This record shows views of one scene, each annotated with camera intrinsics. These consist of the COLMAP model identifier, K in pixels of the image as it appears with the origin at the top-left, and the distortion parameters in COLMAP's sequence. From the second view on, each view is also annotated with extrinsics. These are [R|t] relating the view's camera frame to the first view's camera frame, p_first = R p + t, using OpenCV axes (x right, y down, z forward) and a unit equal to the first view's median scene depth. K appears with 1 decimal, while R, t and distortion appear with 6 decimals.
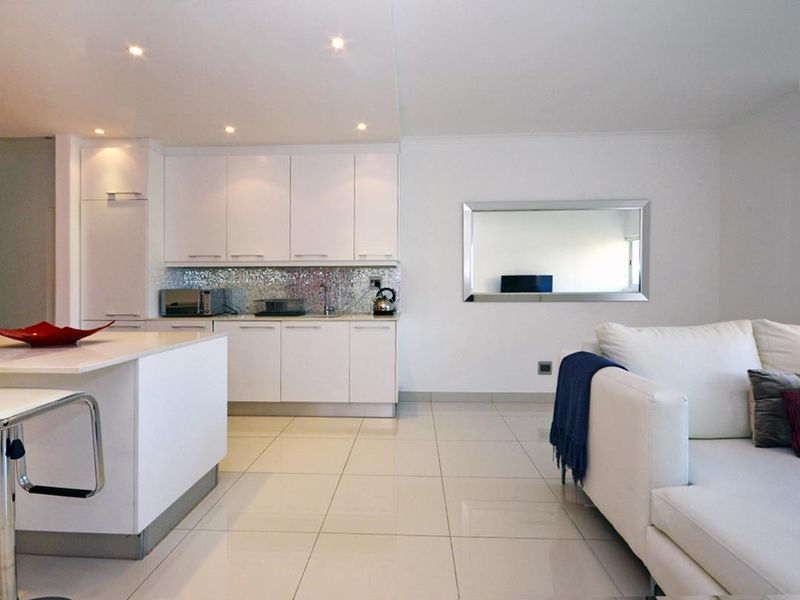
lens RADIAL K [[421.0, 0, 386.7], [0, 421.0, 286.5], [0, 0, 1]] dist [-0.013635, 0.002896]
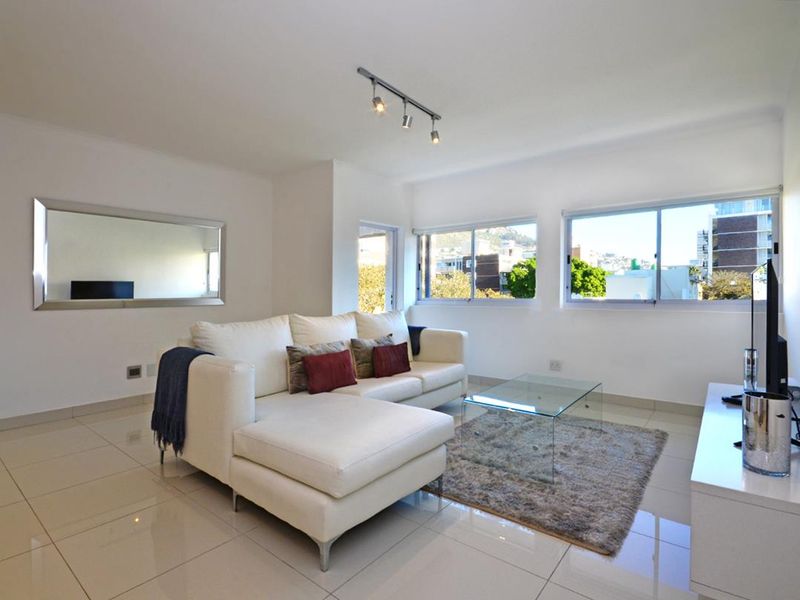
lens RADIAL K [[421.0, 0, 379.8], [0, 421.0, 295.3], [0, 0, 1]] dist [-0.013635, 0.002896]
pose [[0.604399, -0.003671, 0.796674, -0.083359], [-0.000798, 0.999986, 0.005213, 0.000184], [-0.796682, -0.003786, 0.604387, -0.108478]]
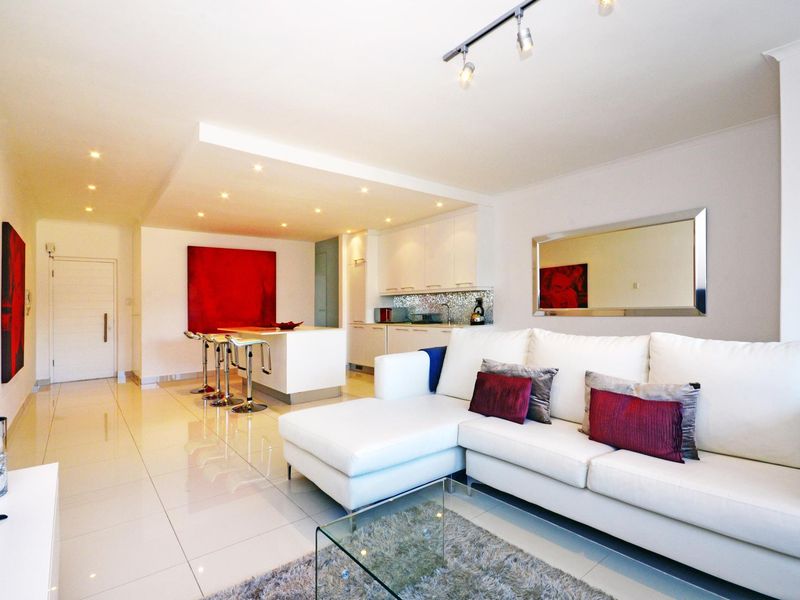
lens RADIAL K [[421.0, 0, 408.1], [0, 421.0, 301.5], [0, 0, 1]] dist [-0.013635, 0.002896]
pose [[0.666603, -0.020626, -0.745127, 0.950490], [0.020837, 0.999742, -0.009033, -0.002569], [0.745121, -0.009505, 0.666861, -0.147502]]
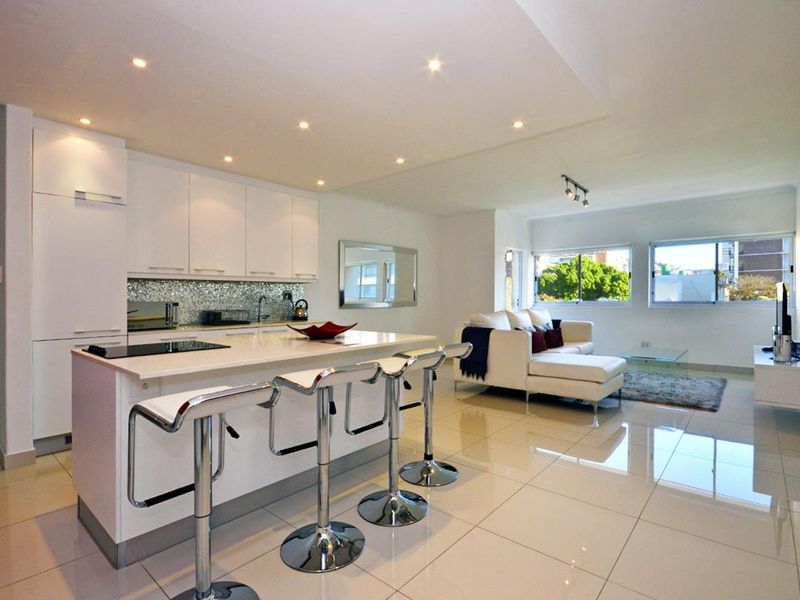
lens RADIAL K [[421.0, 0, 398.3], [0, 421.0, 302.3], [0, 0, 1]] dist [-0.013635, 0.002896]
pose [[0.611776, -0.009785, 0.790971, -0.893209], [0.003793, 0.999948, 0.009436, 0.001197], [-0.791022, -0.002773, 0.611781, -0.045443]]
